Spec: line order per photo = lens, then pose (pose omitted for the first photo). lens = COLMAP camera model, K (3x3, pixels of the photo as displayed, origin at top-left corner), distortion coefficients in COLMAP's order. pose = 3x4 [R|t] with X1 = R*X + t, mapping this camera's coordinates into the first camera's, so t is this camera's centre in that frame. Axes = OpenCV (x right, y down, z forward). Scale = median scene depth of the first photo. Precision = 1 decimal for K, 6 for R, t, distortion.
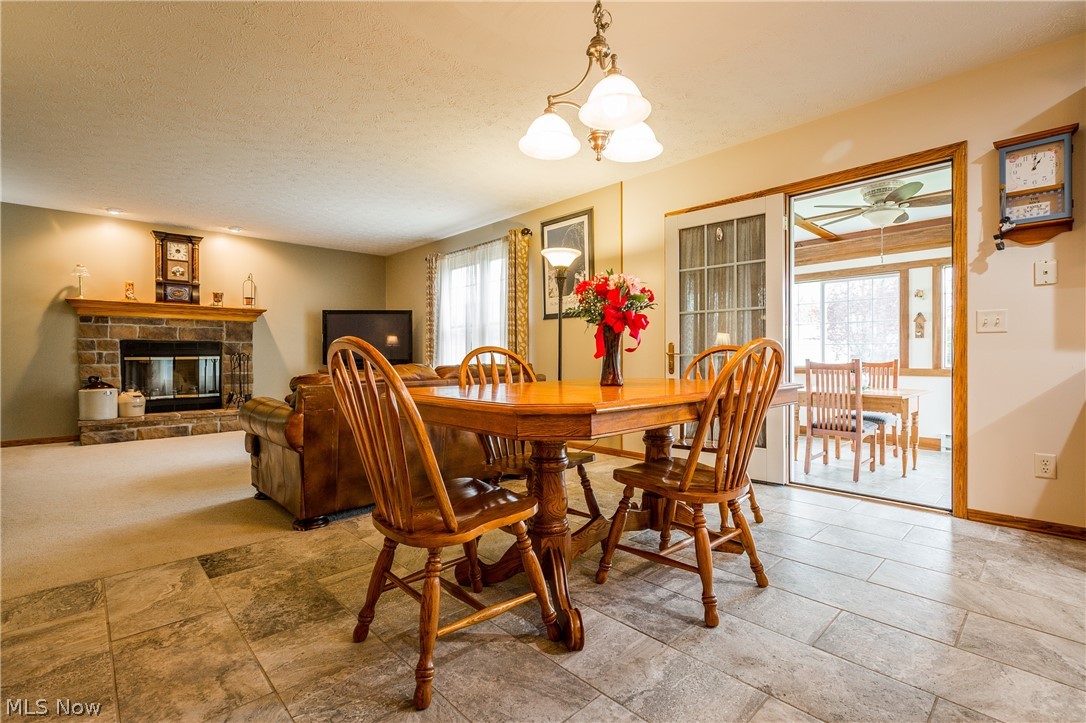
lens RADIAL K [[491.3, 0, 548.7], [0, 491.3, 356.5], [0, 0, 1]] dist [0.001161, -0.001214]
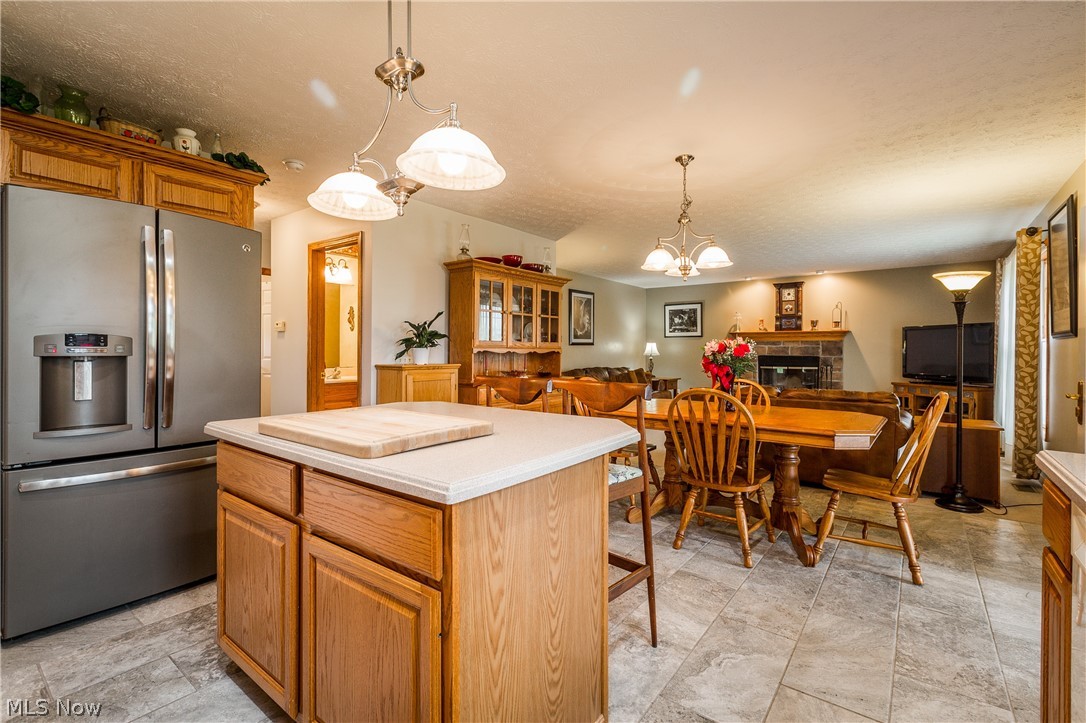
lens RADIAL K [[491.3, 0, 545.3], [0, 491.3, 350.4], [0, 0, 1]] dist [0.001161, -0.001214]
pose [[0.150350, 0.004160, -0.988624, 0.596753], [-0.007258, 0.999969, 0.003104, -0.050417], [0.988606, 0.006709, 0.150376, 0.076928]]
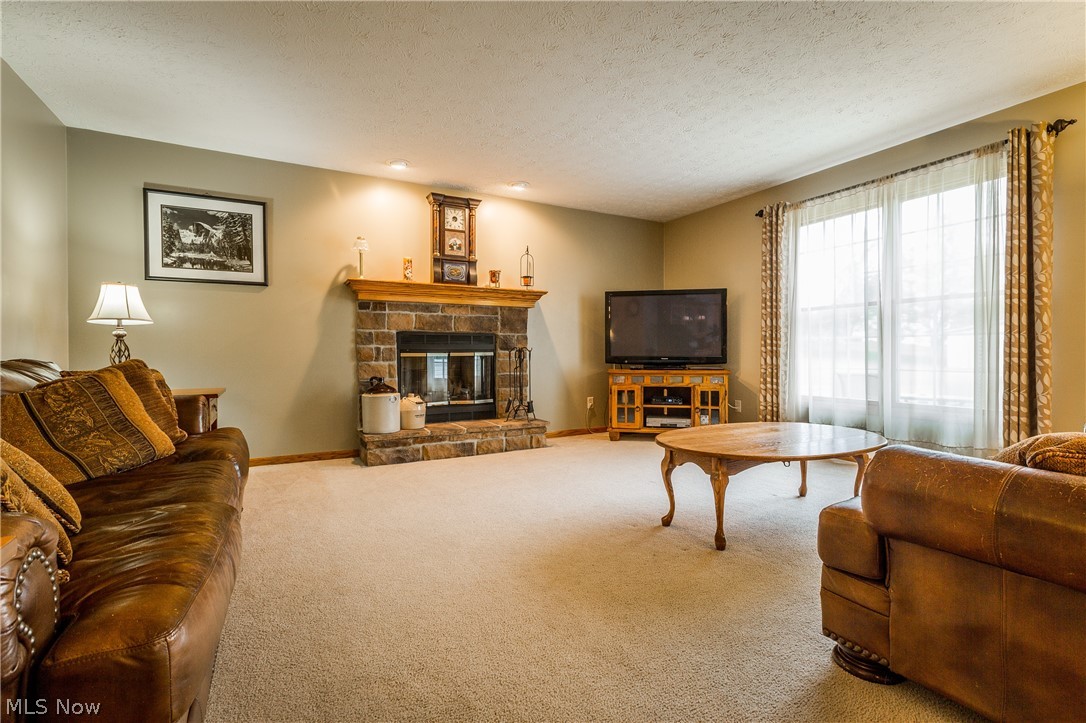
lens RADIAL K [[491.3, 0, 542.1], [0, 491.3, 354.6], [0, 0, 1]] dist [0.001161, -0.001214]
pose [[0.964703, 0.000276, -0.263339, -0.431135], [-0.000014, 1.000000, 0.000996, 0.003091], [0.263340, -0.000957, 0.964703, 0.289008]]
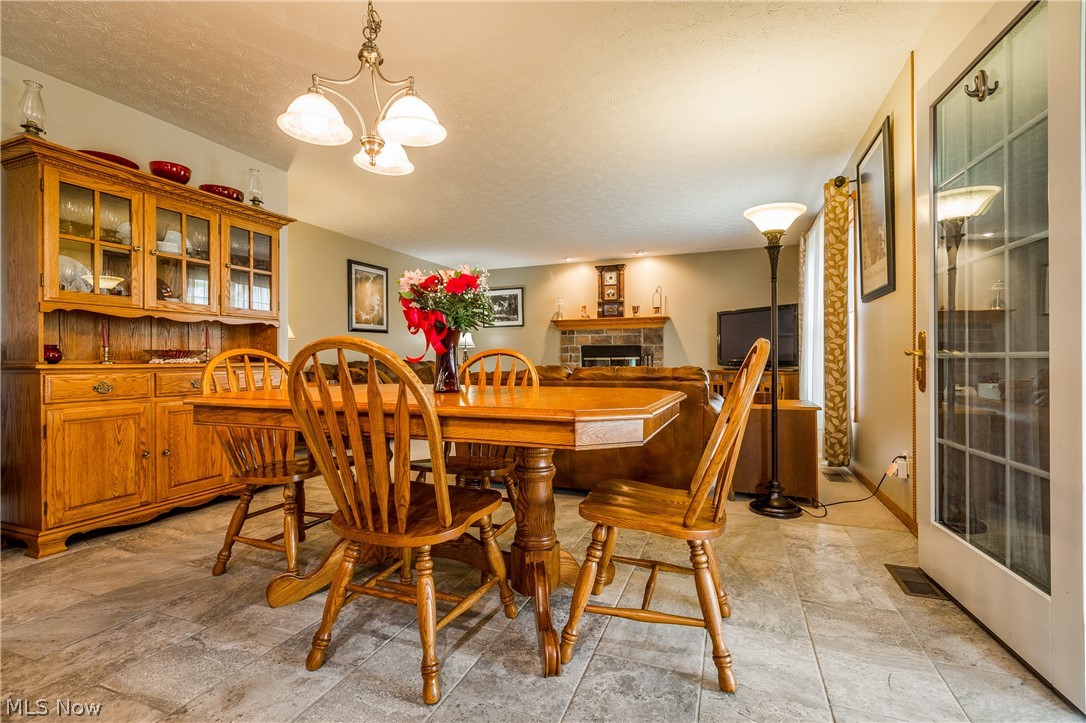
lens RADIAL K [[491.3, 0, 550.4], [0, 491.3, 359.2], [0, 0, 1]] dist [0.001161, -0.001214]
pose [[0.429226, 0.003522, -0.903190, 0.387578], [0.002193, 0.999985, 0.004942, -0.002493], [0.903194, -0.004102, 0.429212, 0.298587]]
